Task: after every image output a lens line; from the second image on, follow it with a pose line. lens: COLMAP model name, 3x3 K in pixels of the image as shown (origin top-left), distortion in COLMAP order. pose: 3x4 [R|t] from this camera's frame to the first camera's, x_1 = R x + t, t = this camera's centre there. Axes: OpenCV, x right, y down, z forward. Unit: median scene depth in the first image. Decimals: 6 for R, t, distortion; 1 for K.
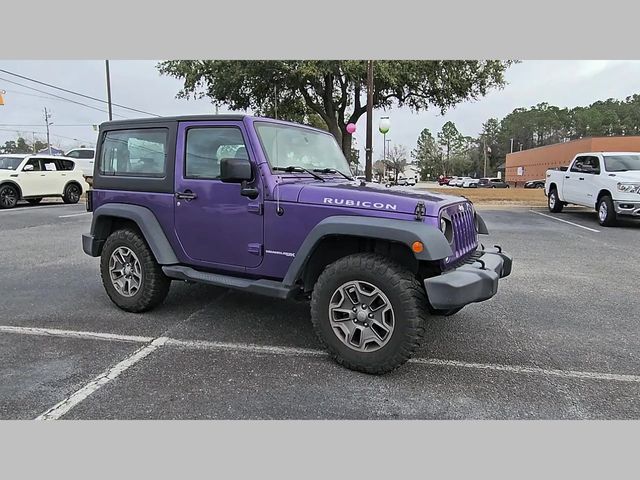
lens RADIAL K [[435.7, 0, 311.1], [0, 435.7, 239.3], [0, 0, 1]] dist [0.003904, -0.000344]
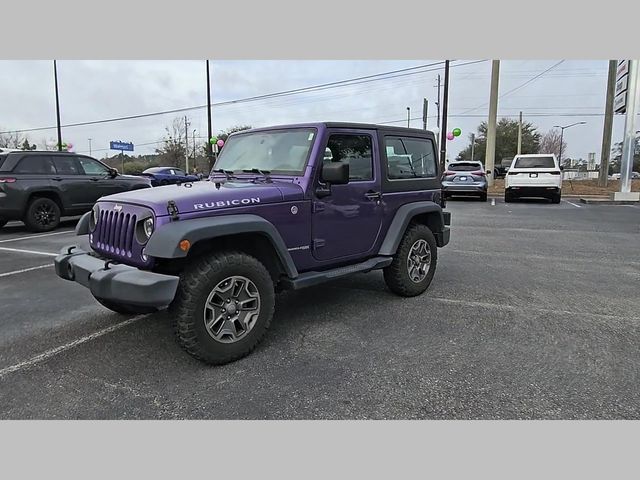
lens RADIAL K [[436.7, 0, 312.6], [0, 436.7, 236.2], [0, 0, 1]] dist [0.002348, -0.003808]
pose [[-0.240114, 0.123981, -0.962795, 1.005515], [-0.134607, 0.977977, 0.159506, -0.189258], [0.961367, 0.167898, -0.218137, 1.381627]]
